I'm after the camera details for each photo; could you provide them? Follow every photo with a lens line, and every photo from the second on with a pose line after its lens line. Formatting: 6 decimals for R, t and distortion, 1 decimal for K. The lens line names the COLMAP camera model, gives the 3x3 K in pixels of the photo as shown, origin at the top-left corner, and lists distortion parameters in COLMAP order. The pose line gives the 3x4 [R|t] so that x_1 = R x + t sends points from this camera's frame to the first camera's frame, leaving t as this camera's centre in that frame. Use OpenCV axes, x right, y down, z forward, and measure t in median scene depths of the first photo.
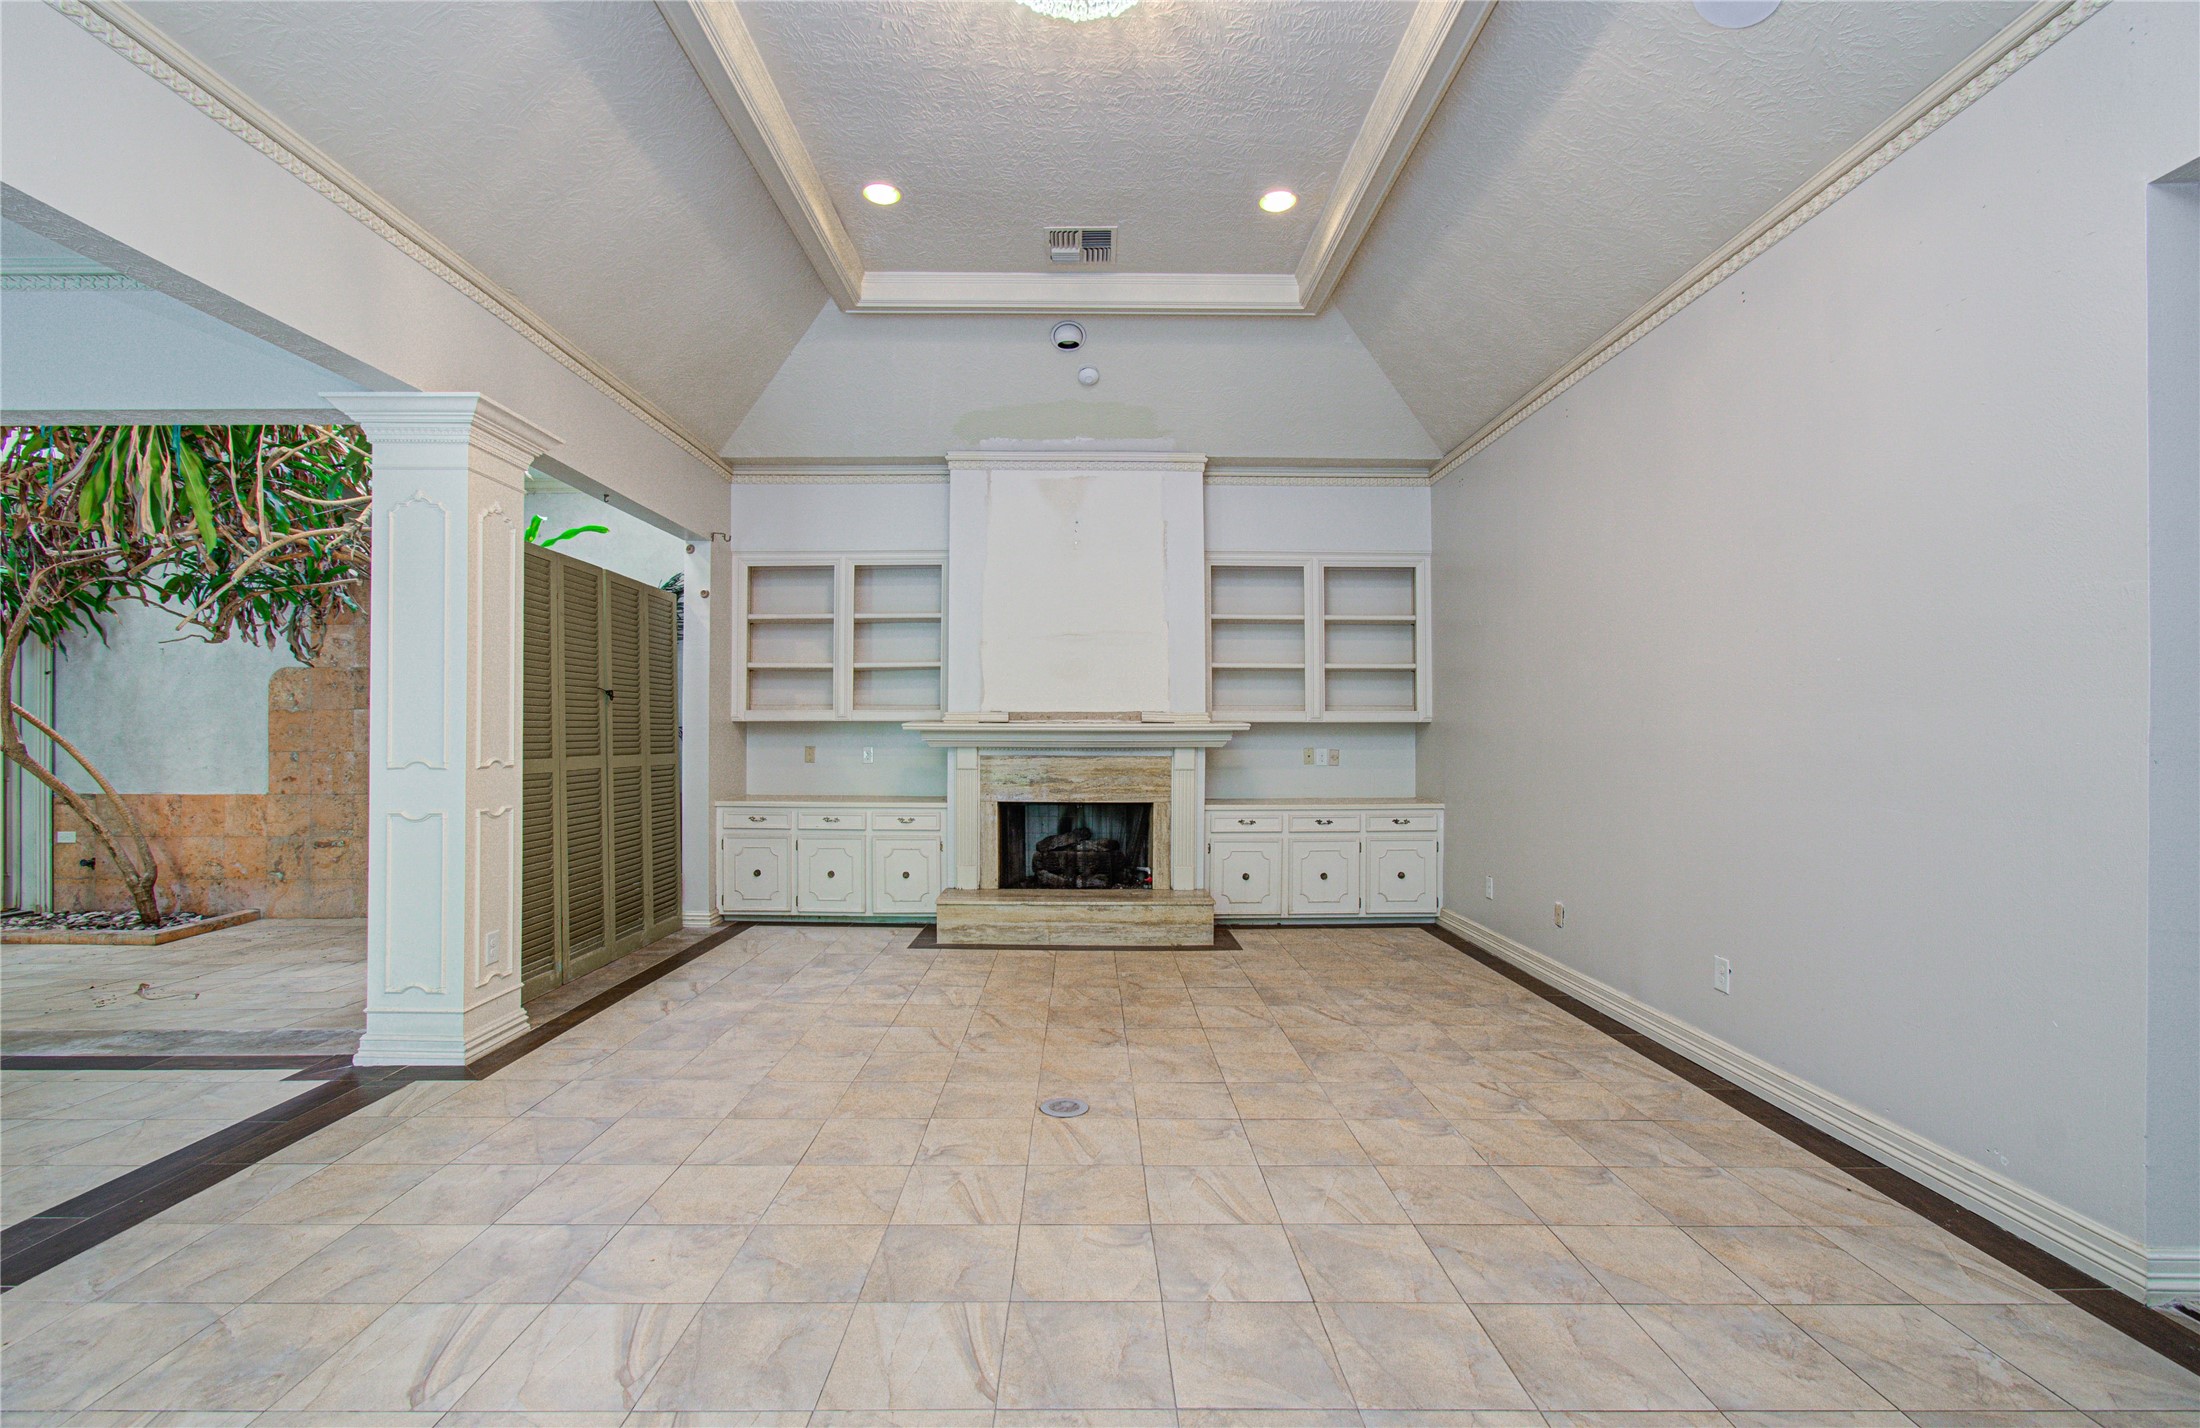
lens RADIAL K [[962.0, 0, 1109.3], [0, 962.0, 719.1], [0, 0, 1]] dist [-0.019487, 0.015035]
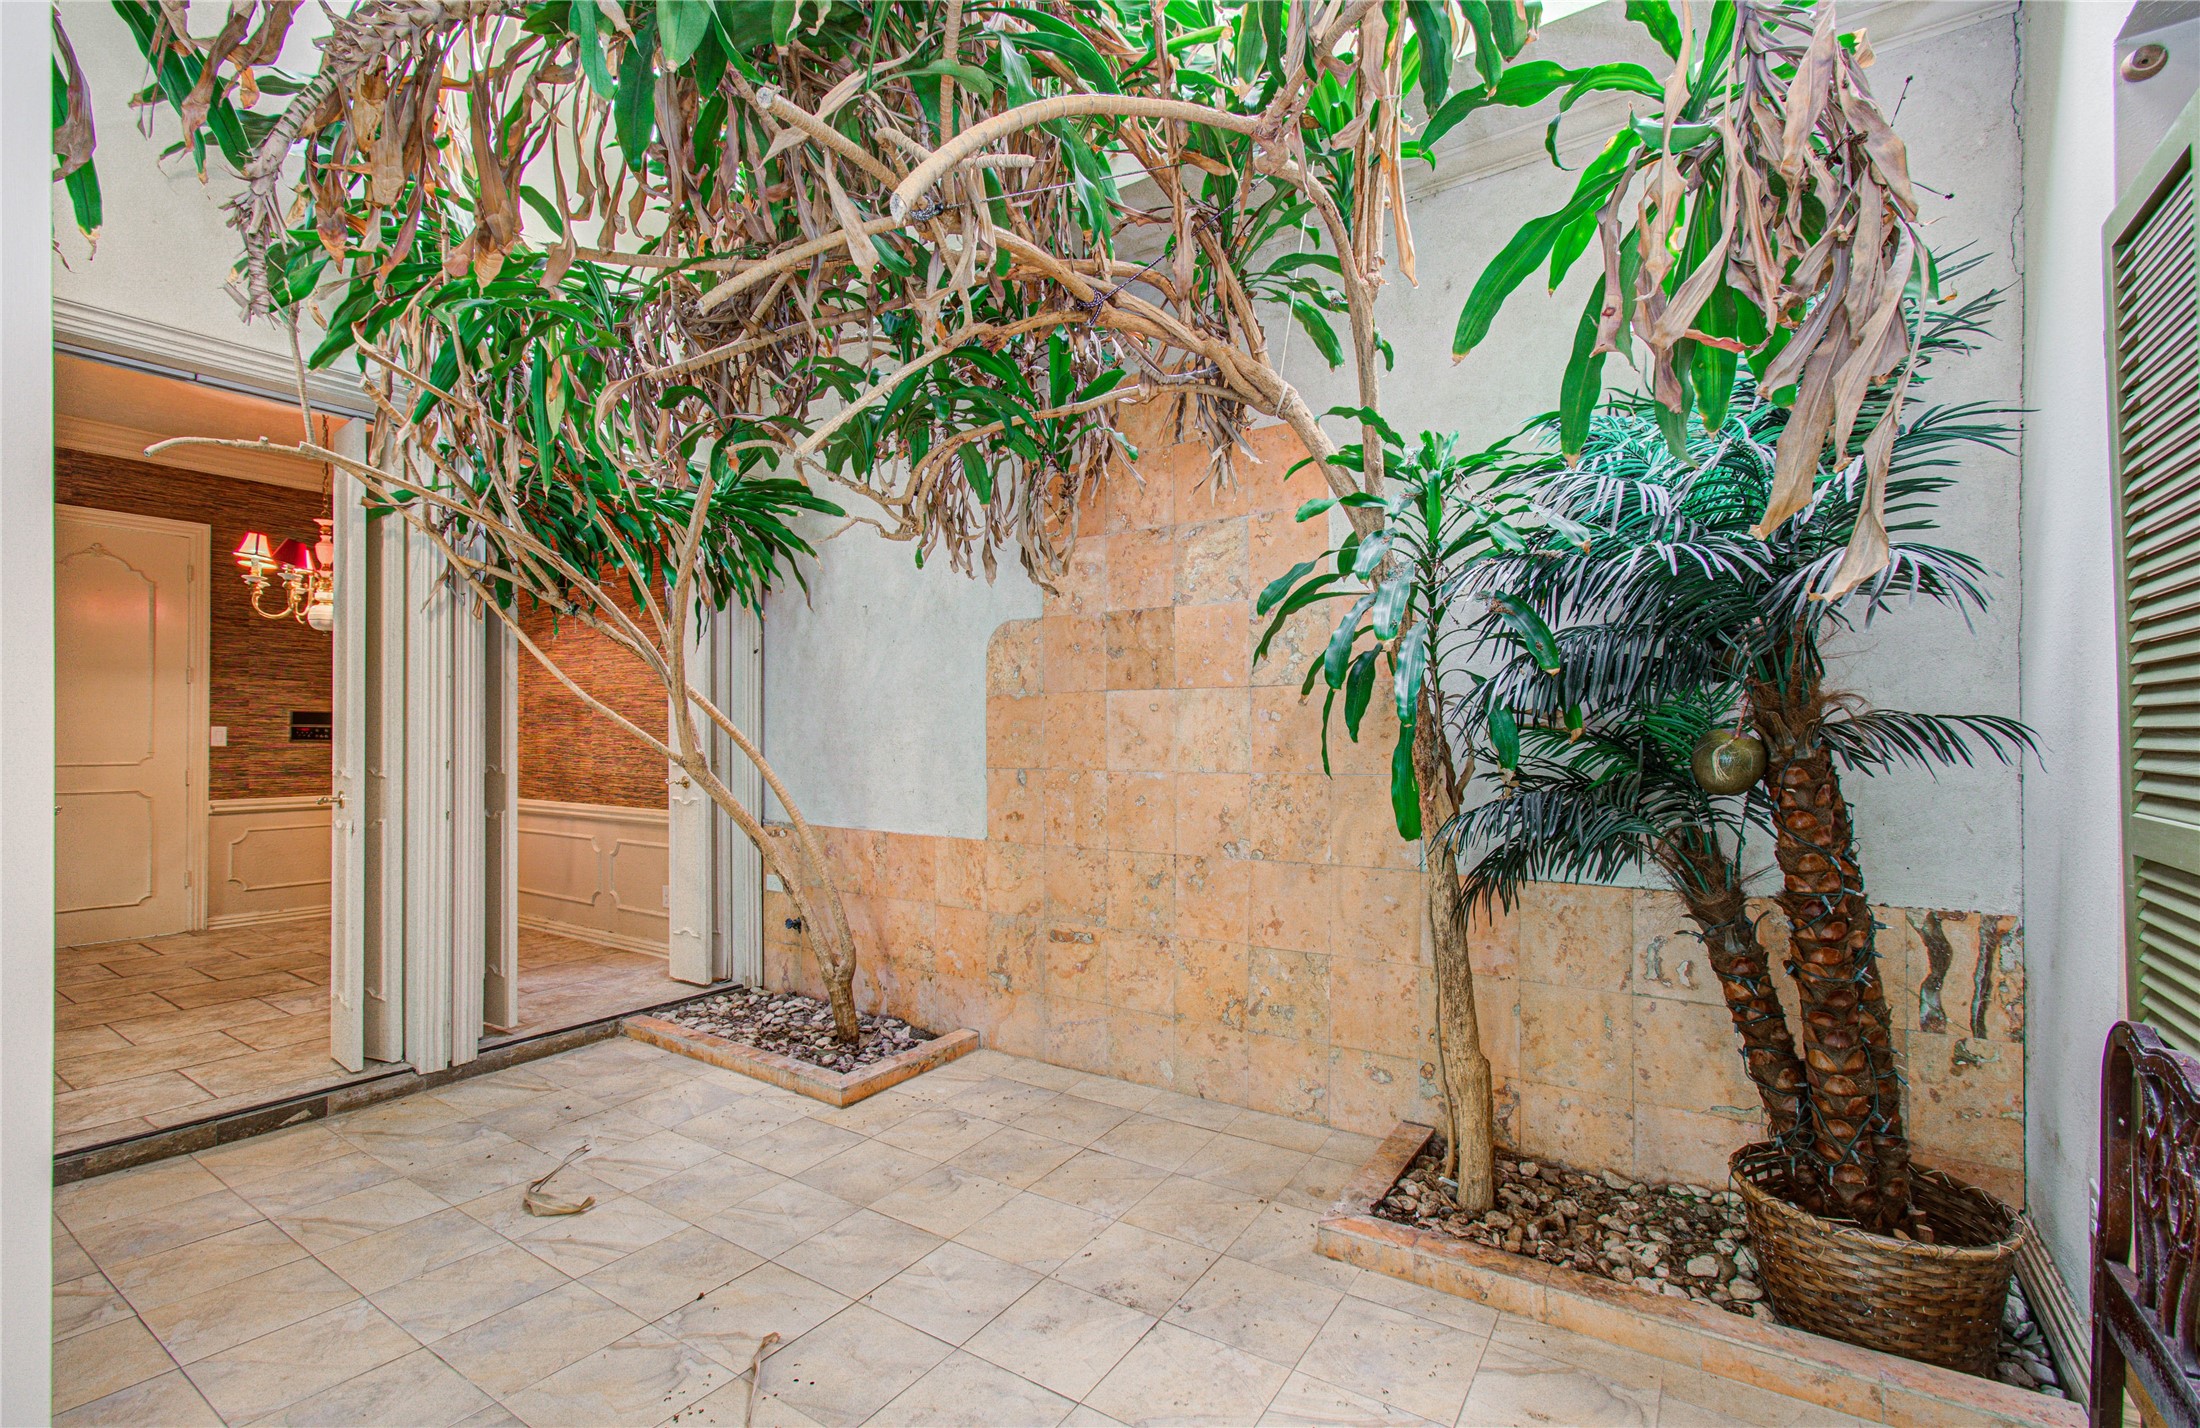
lens RADIAL K [[962.0, 0, 1109.3], [0, 962.0, 719.1], [0, 0, 1]] dist [-0.019487, 0.015035]
pose [[0.828070, -0.009877, -0.560538, -0.488781], [0.006699, 0.999948, -0.007722, 0.009306], [0.560585, 0.002639, 0.828093, 0.555415]]
